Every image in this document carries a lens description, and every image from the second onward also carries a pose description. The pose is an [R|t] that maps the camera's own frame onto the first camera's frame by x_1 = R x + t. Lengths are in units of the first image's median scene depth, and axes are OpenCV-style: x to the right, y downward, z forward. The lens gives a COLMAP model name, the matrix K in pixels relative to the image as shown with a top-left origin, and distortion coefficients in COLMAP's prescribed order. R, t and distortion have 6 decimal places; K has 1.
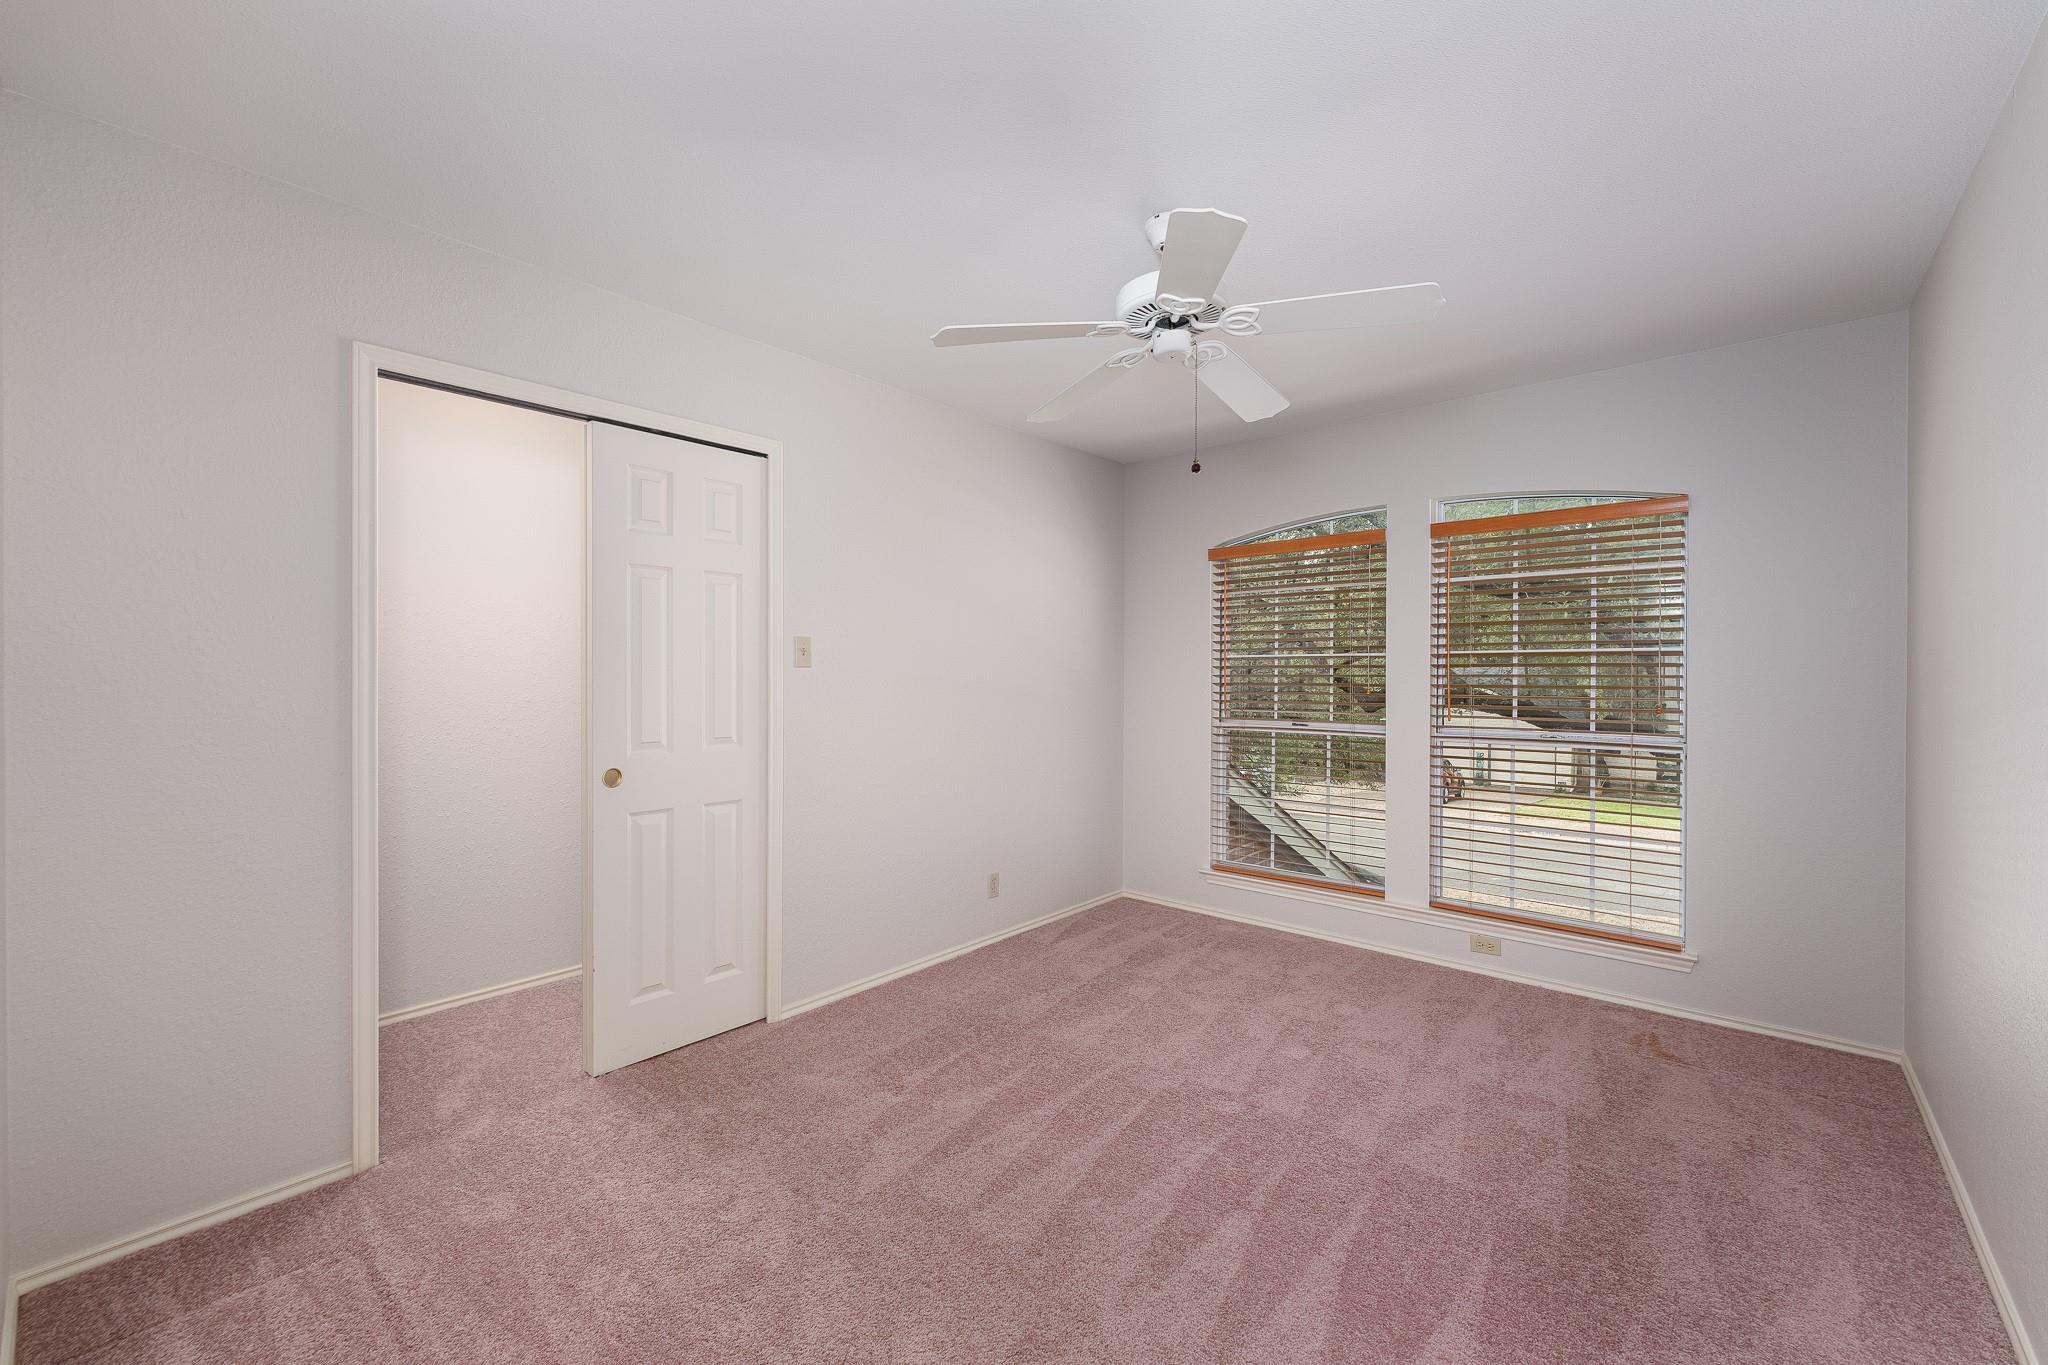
lens RADIAL K [[819.5, 0, 1024.0], [0, 819.5, 682.5], [0, 0, 1]] dist [-0.000804, 0.000002]
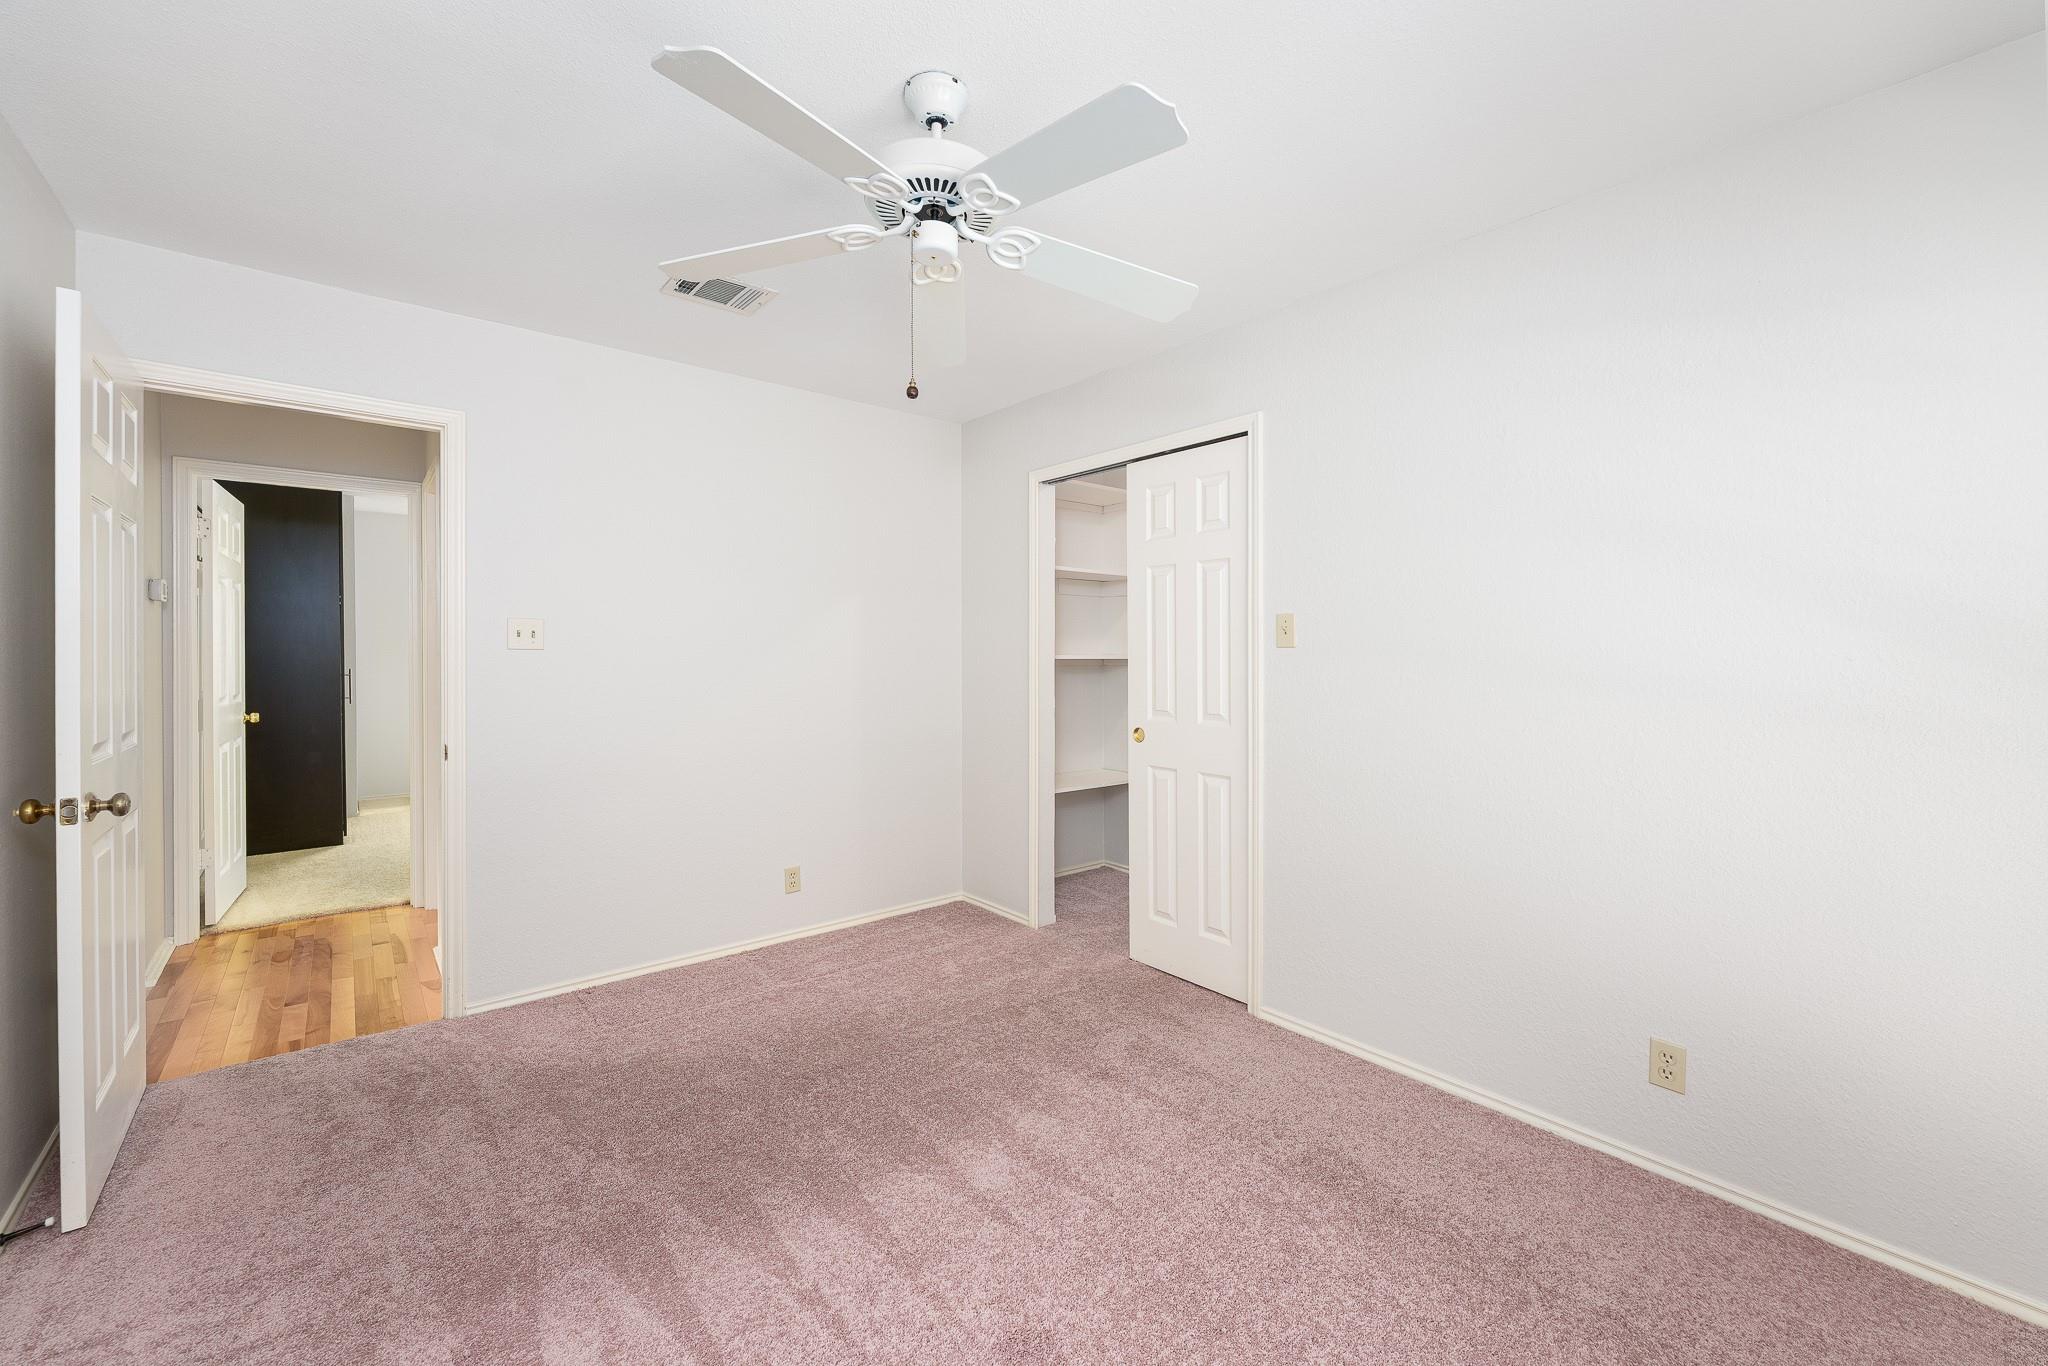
lens RADIAL K [[821.1, 0, 1021.4], [0, 821.1, 672.8], [0, 0, 1]] dist [0.001140, 0.000288]
pose [[-0.156844, 0.023331, -0.987348, 0.694169], [-0.014029, 0.999567, 0.025848, -0.010282], [0.987524, 0.017905, -0.156448, 0.881426]]
